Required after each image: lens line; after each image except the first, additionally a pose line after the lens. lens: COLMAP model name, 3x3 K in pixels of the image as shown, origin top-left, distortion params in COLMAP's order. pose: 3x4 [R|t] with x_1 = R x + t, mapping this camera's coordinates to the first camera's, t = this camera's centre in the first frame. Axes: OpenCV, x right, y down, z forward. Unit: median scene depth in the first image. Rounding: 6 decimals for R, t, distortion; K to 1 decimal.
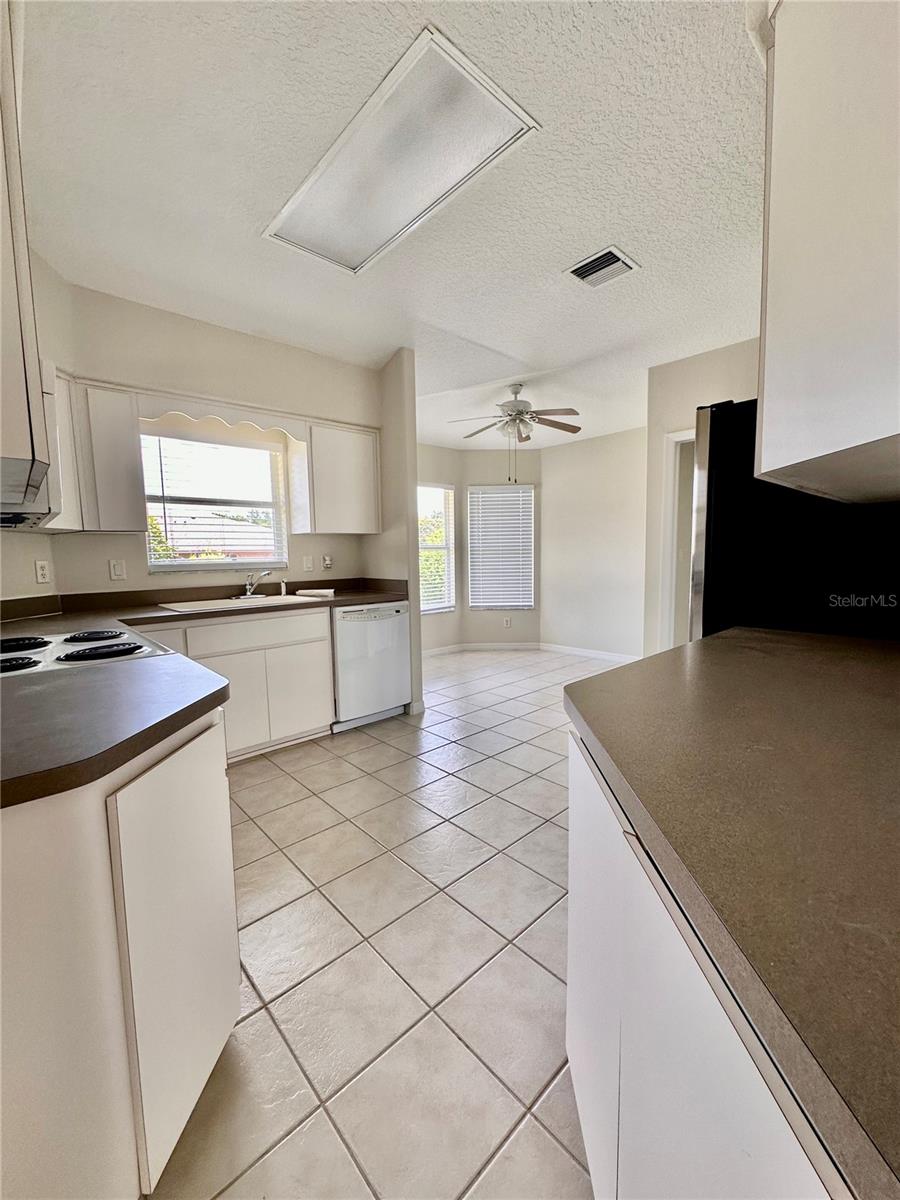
lens RADIAL K [[482.2, 0, 452.9], [0, 482.2, 601.3], [0, 0, 1]] dist [-0.004096, -0.000908]
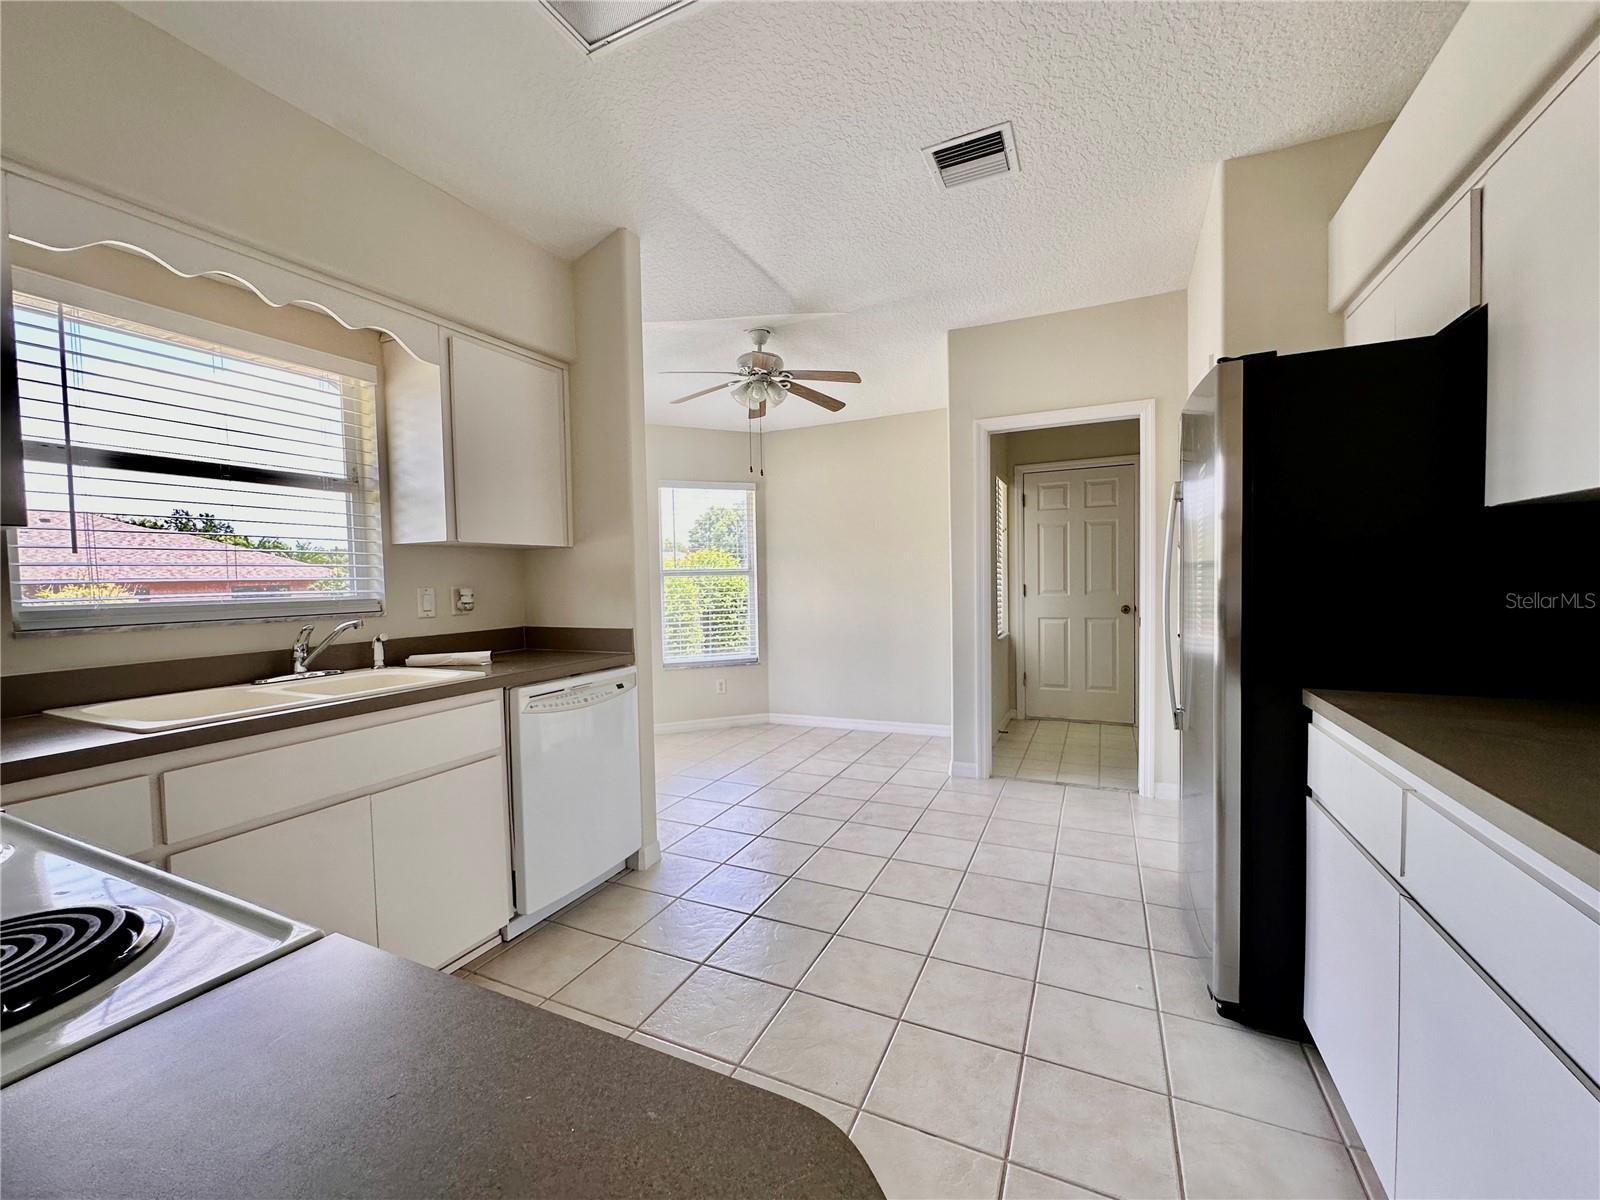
lens RADIAL K [[642.9, 0, 800.8], [0, 642.9, 600.1], [0, 0, 1]] dist [-0.004096, -0.000908]
pose [[0.927001, -0.014347, 0.374784, -0.192627], [0.041653, 0.997025, -0.064860, -0.020349], [-0.372738, 0.075737, 0.924841, 0.227094]]
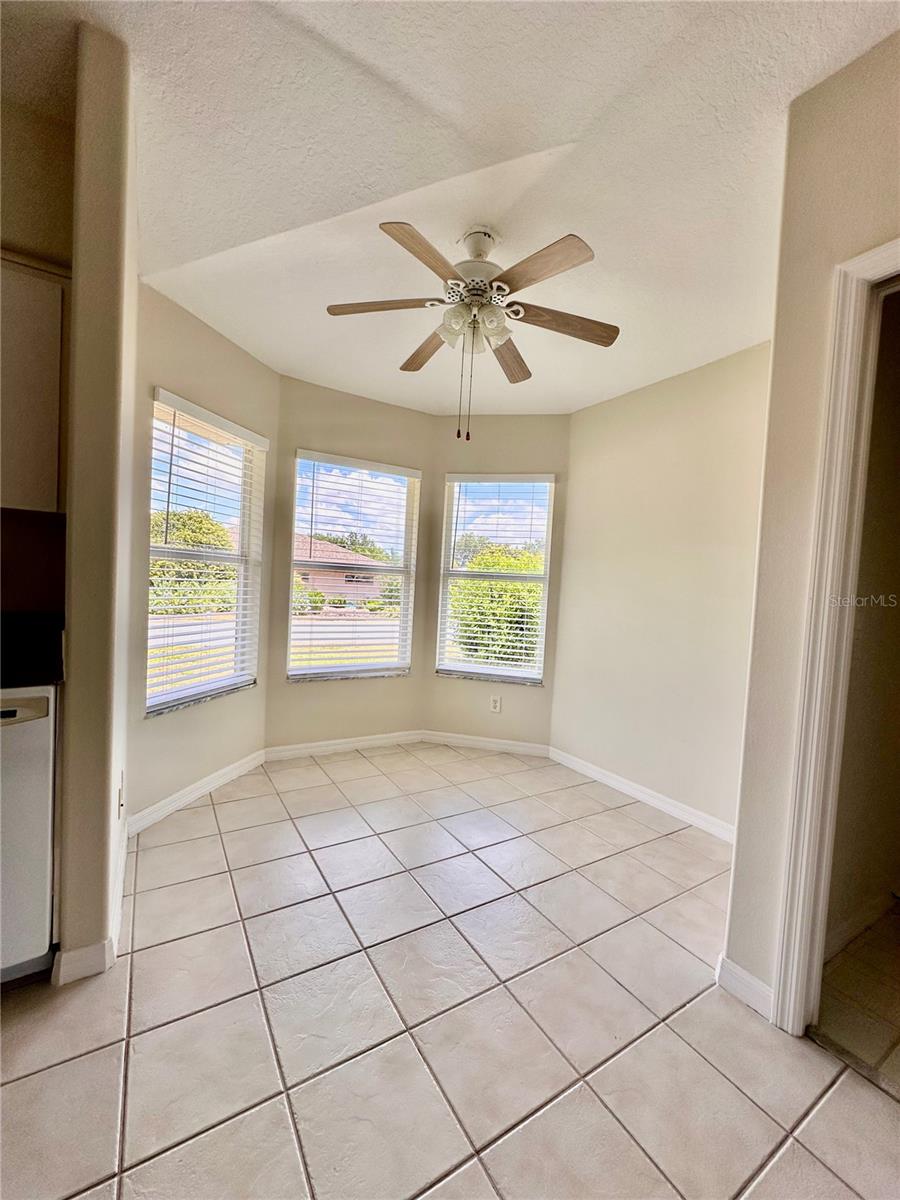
lens RADIAL K [[482.2, 0, 449.9], [0, 482.2, 599.6], [0, 0, 1]] dist [-0.004096, -0.000908]
pose [[0.978249, 0.075325, -0.193275, 0.275814], [-0.088193, 0.994363, -0.058853, -0.072908], [0.187753, 0.074619, 0.979378, 0.682119]]
